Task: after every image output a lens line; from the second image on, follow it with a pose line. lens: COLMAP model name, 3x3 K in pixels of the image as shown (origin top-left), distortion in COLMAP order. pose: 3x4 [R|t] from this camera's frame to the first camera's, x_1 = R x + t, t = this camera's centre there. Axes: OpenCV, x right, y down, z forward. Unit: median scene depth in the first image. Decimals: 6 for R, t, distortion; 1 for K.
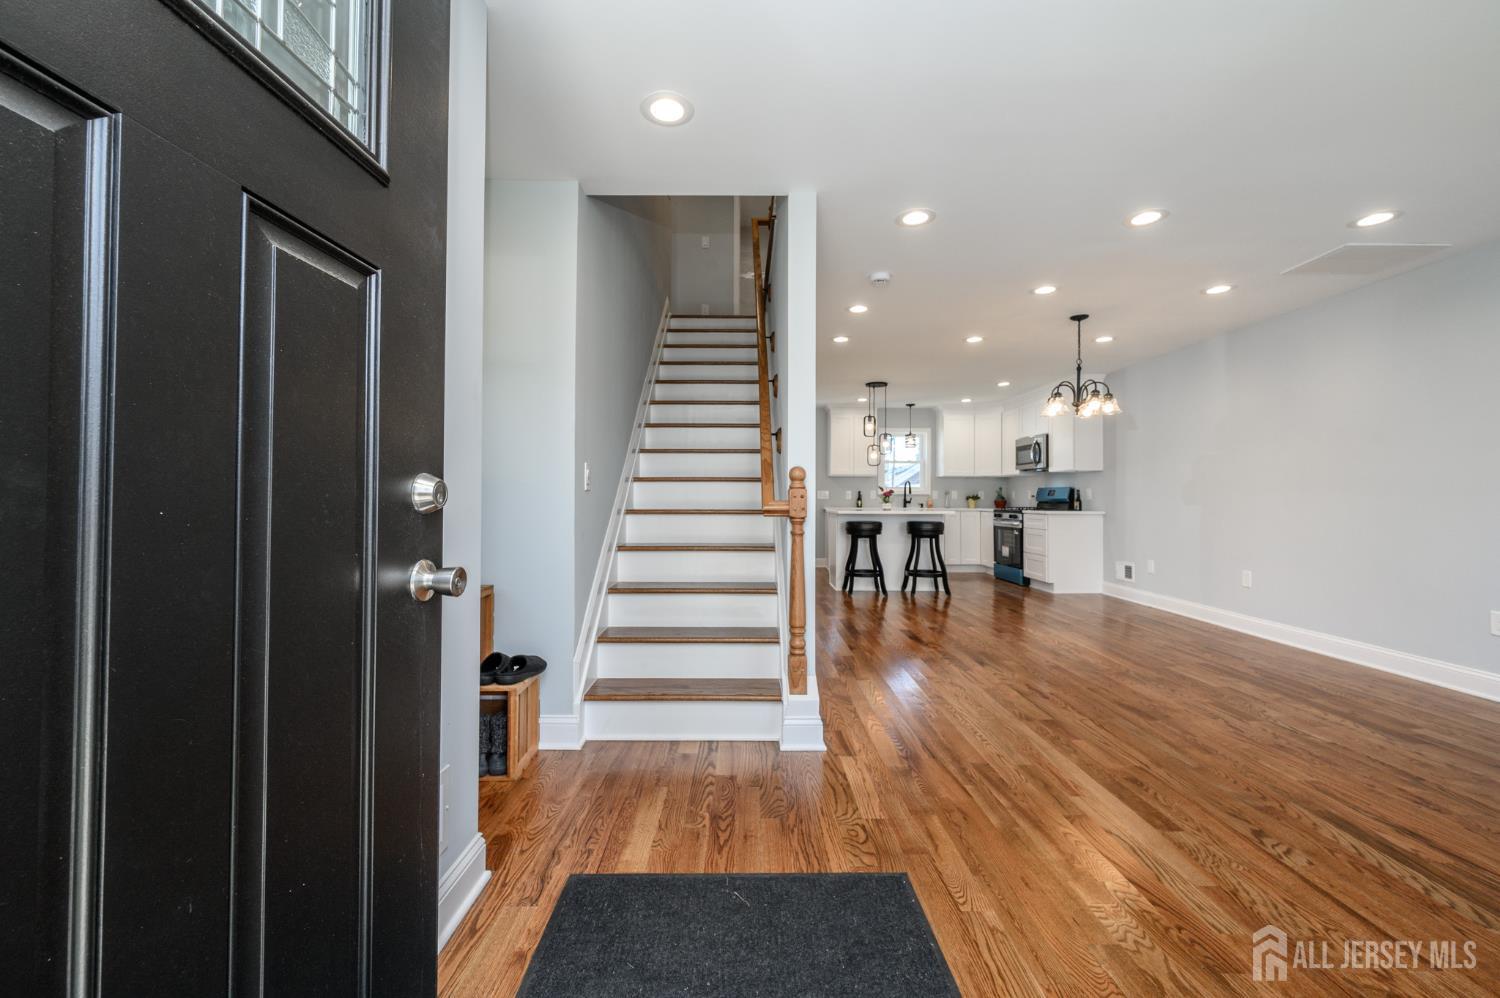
lens RADIAL K [[598.2, 0, 745.1], [0, 598.2, 490.3], [0, 0, 1]] dist [0.000381, -0.000253]
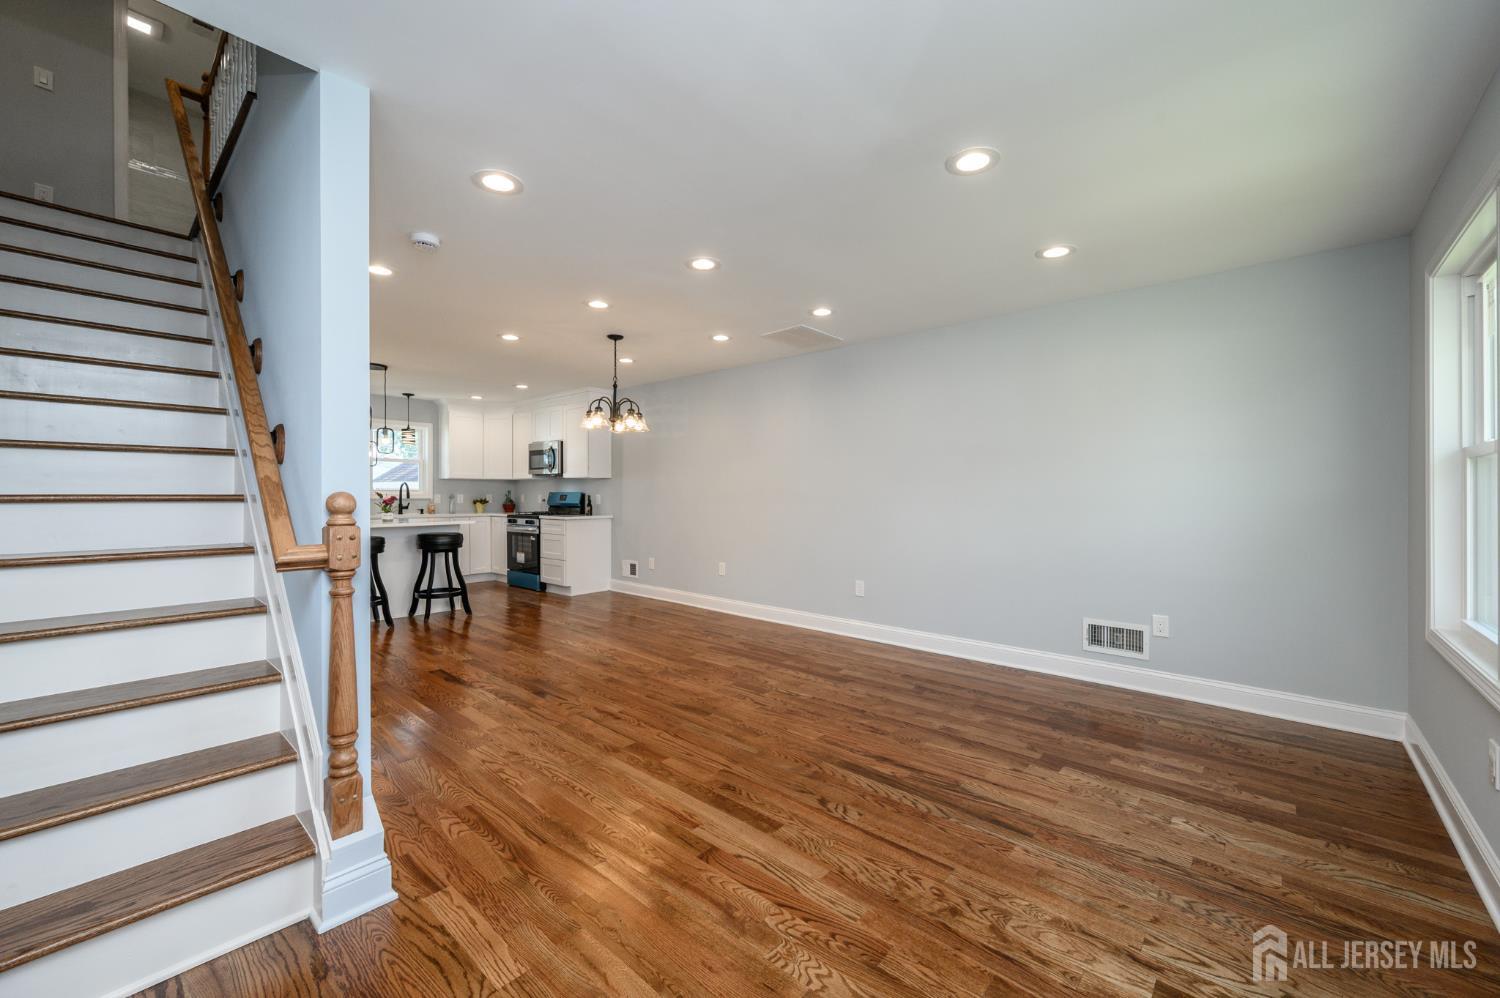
lens RADIAL K [[589.3, 0, 751.2], [0, 589.3, 496.4], [0, 0, 1]] dist [-0.000727, -0.000328]
pose [[0.664571, -0.006466, 0.747197, -0.071058], [-0.008723, 0.999827, 0.016411, -0.036415], [-0.747174, -0.017424, 0.664400, 0.165598]]
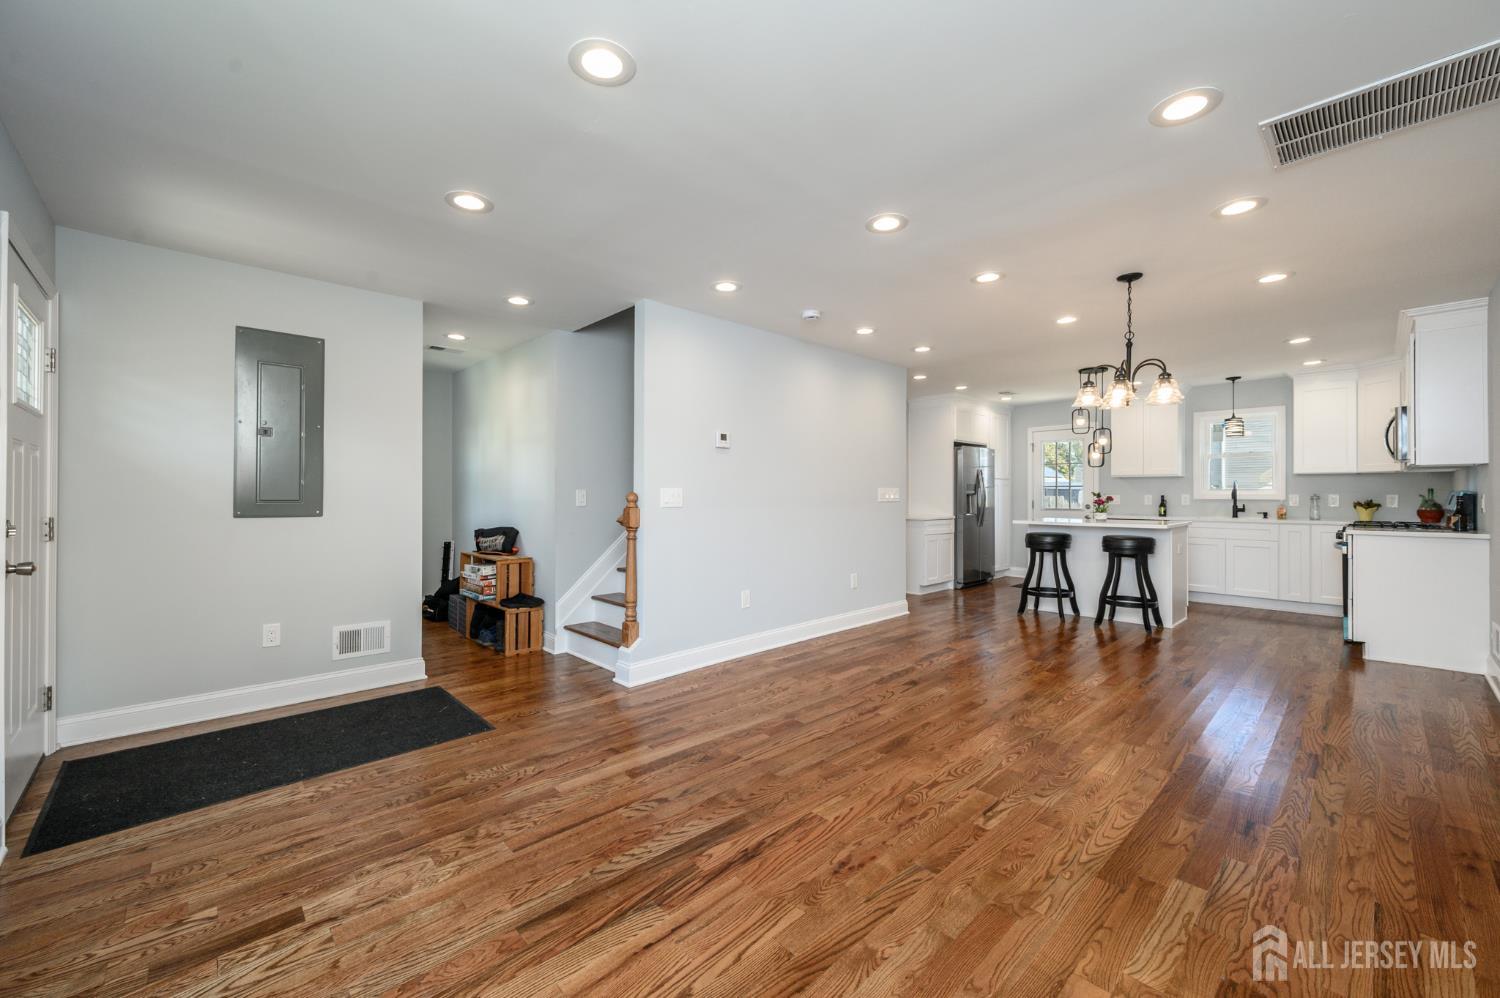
lens RADIAL K [[594.1, 0, 751.8], [0, 594.1, 490.0], [0, 0, 1]] dist [-0.001374, -0.000451]
pose [[0.686503, -0.008579, -0.727077, 0.973549], [0.012258, 0.999925, -0.000224, -0.029881], [0.727024, -0.008759, 0.686556, 0.159607]]
